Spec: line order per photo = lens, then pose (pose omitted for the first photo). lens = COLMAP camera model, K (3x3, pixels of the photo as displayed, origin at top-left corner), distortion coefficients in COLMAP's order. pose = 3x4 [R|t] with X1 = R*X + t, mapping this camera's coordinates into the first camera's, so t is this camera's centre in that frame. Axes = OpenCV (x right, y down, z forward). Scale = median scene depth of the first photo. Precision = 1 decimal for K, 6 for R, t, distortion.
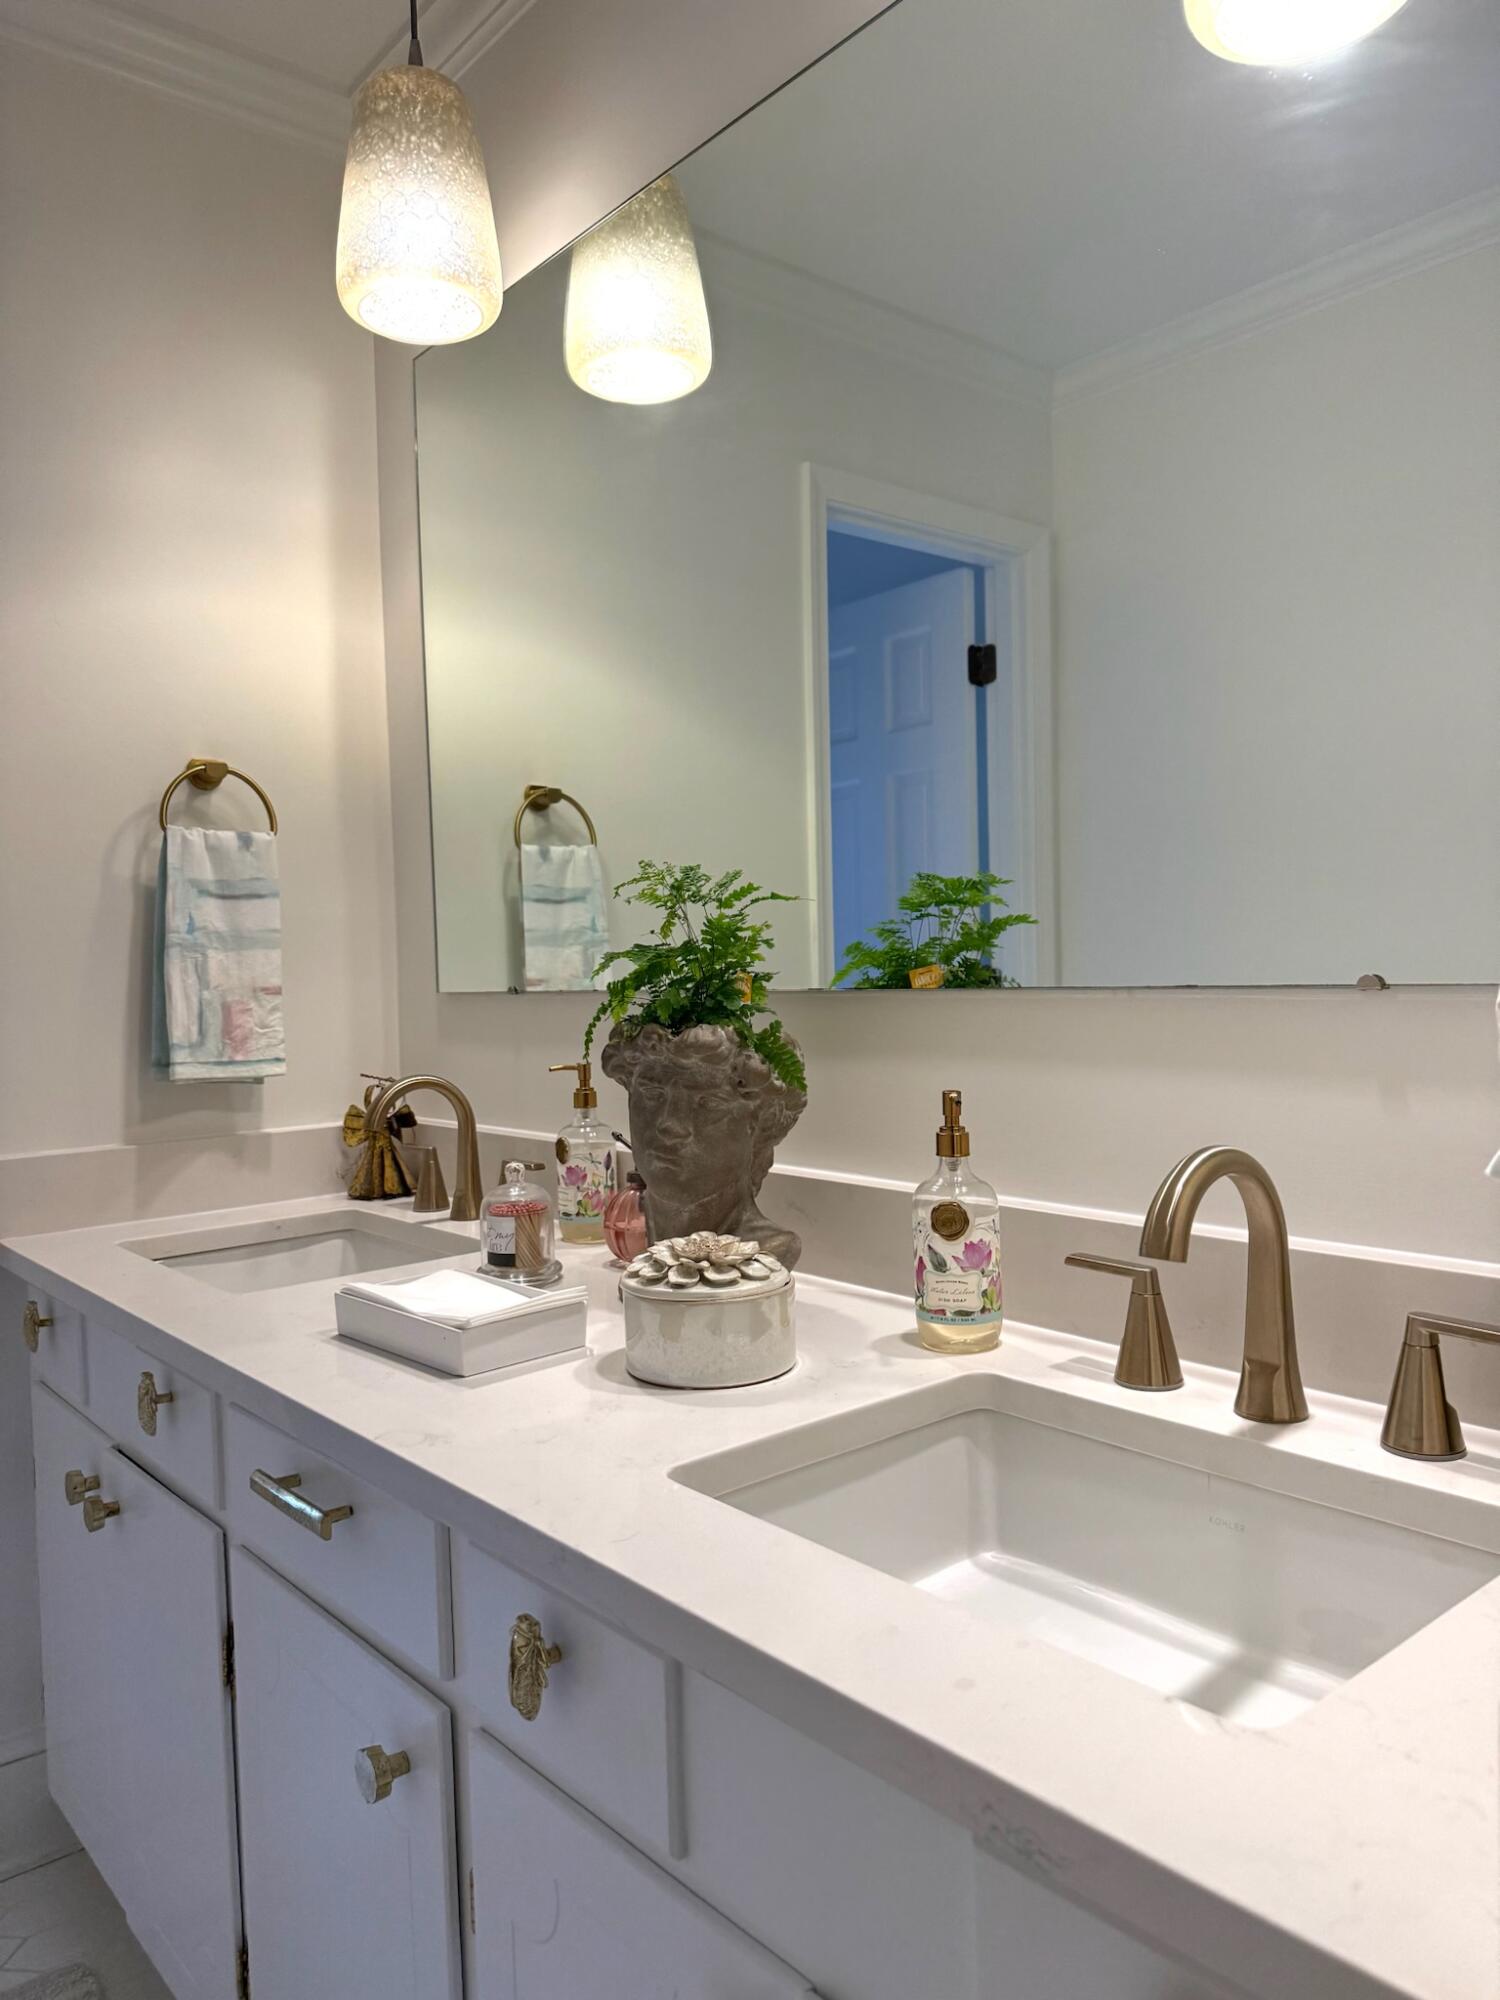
lens RADIAL K [[1422.4, 0, 751.3], [0, 1422.4, 1003.7], [0, 0, 1]] dist [0.034022, -0.003575]
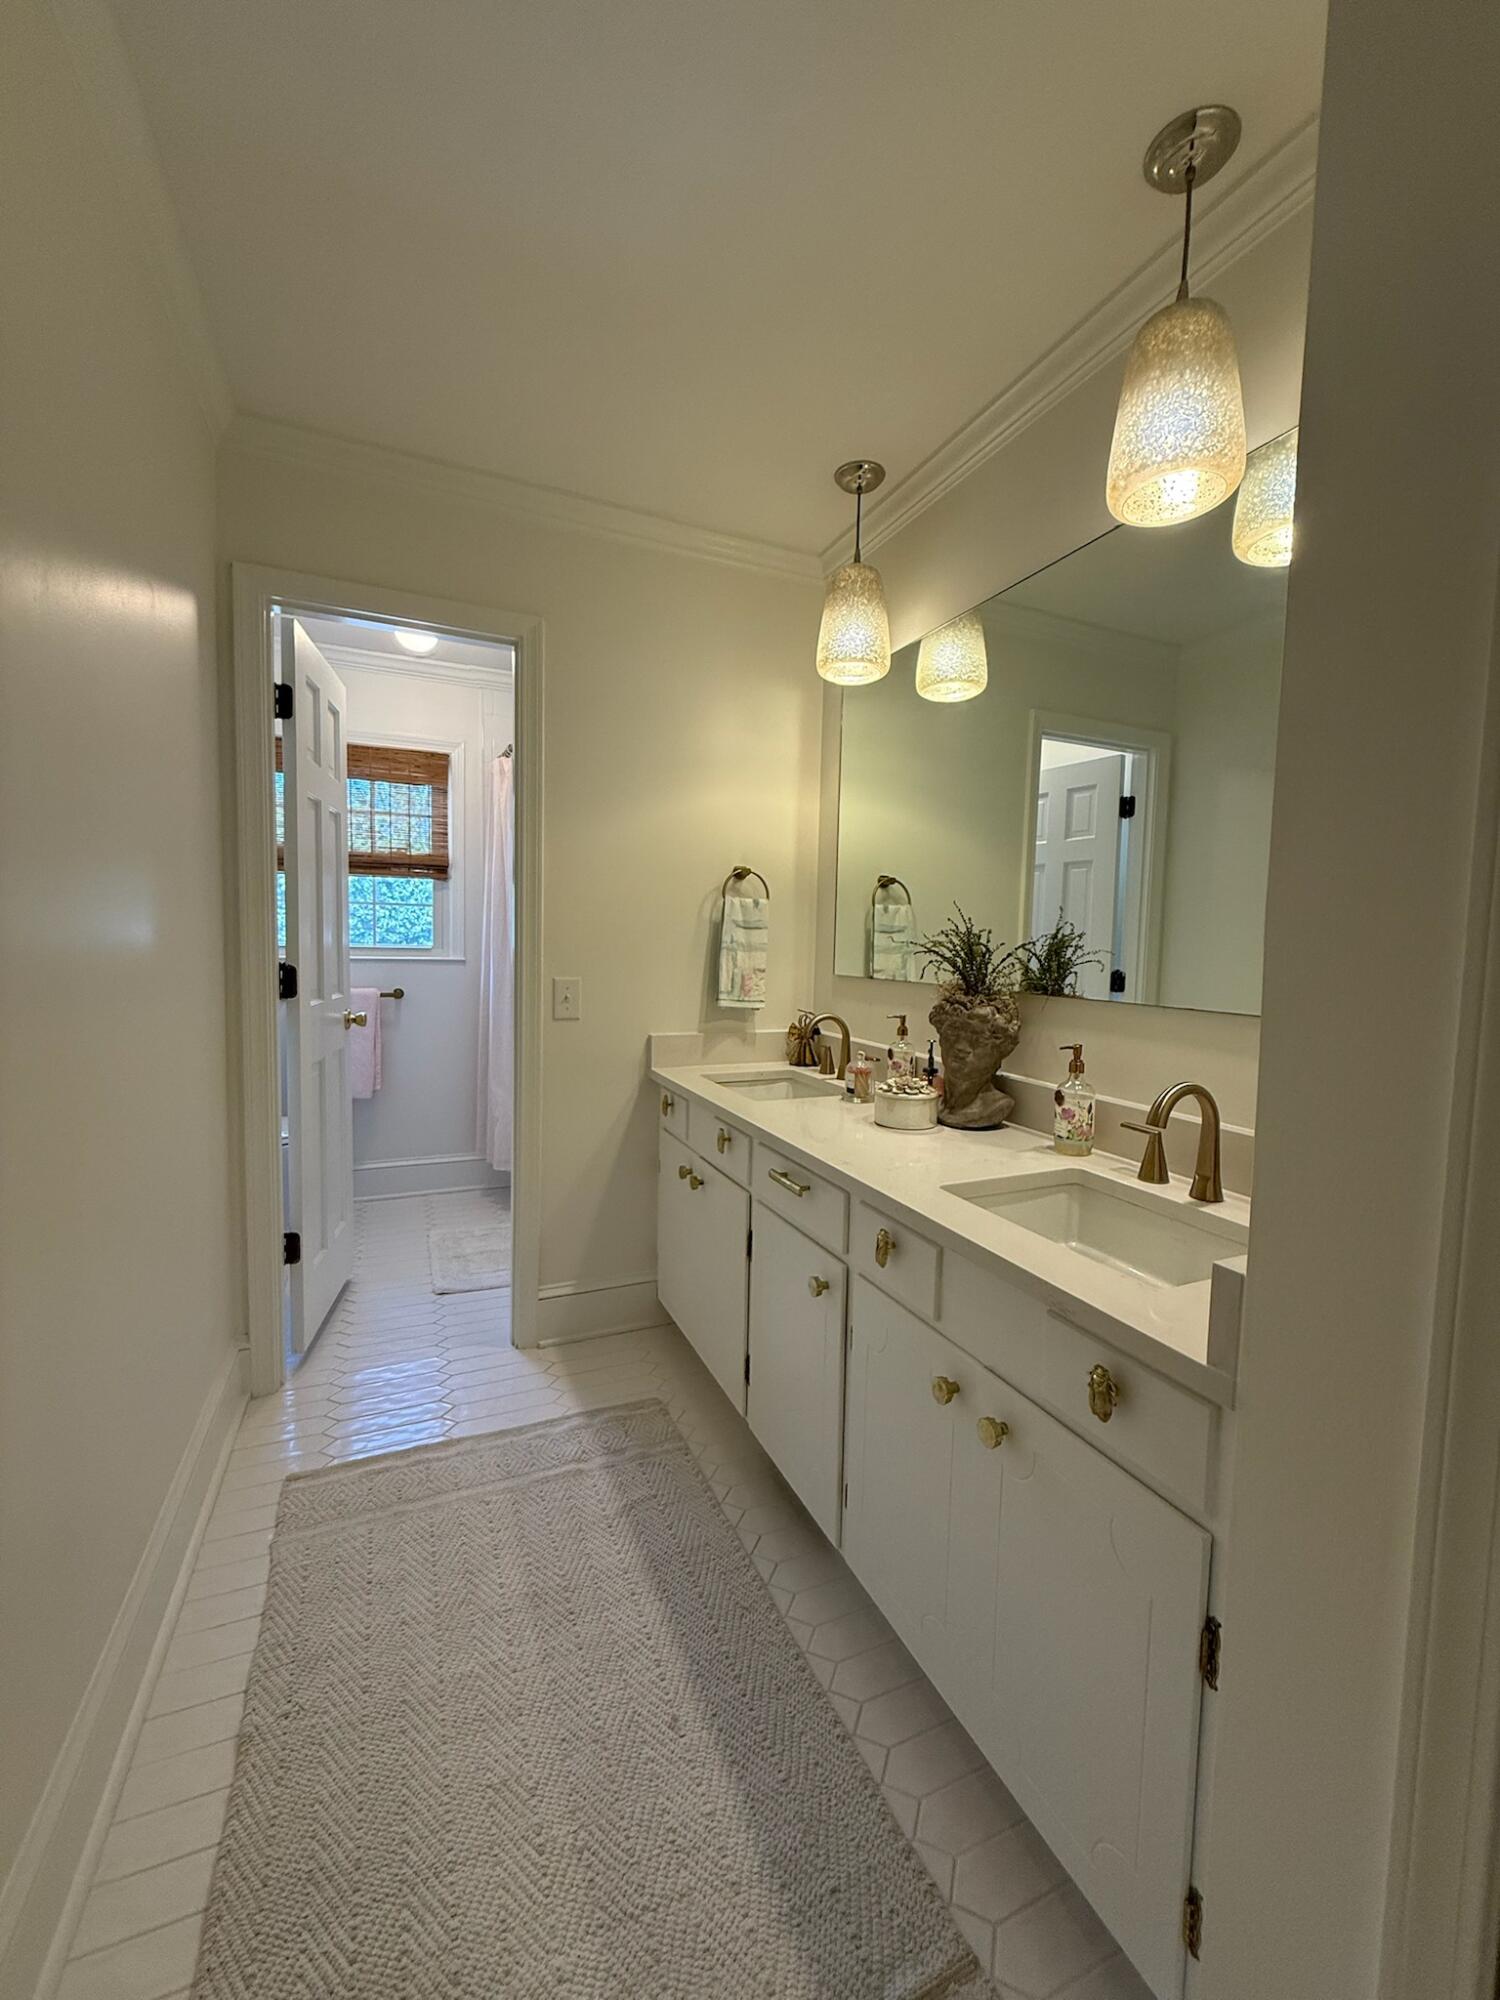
lens RADIAL K [[794.5, 0, 753.3], [0, 794.5, 989.9], [0, 0, 1]] dist [0.001253, 0.000230]
pose [[0.959295, 0.067805, -0.274145, -0.005996], [-0.058625, 0.997415, 0.041552, -0.034651], [0.276254, -0.023789, 0.960790, -0.246678]]
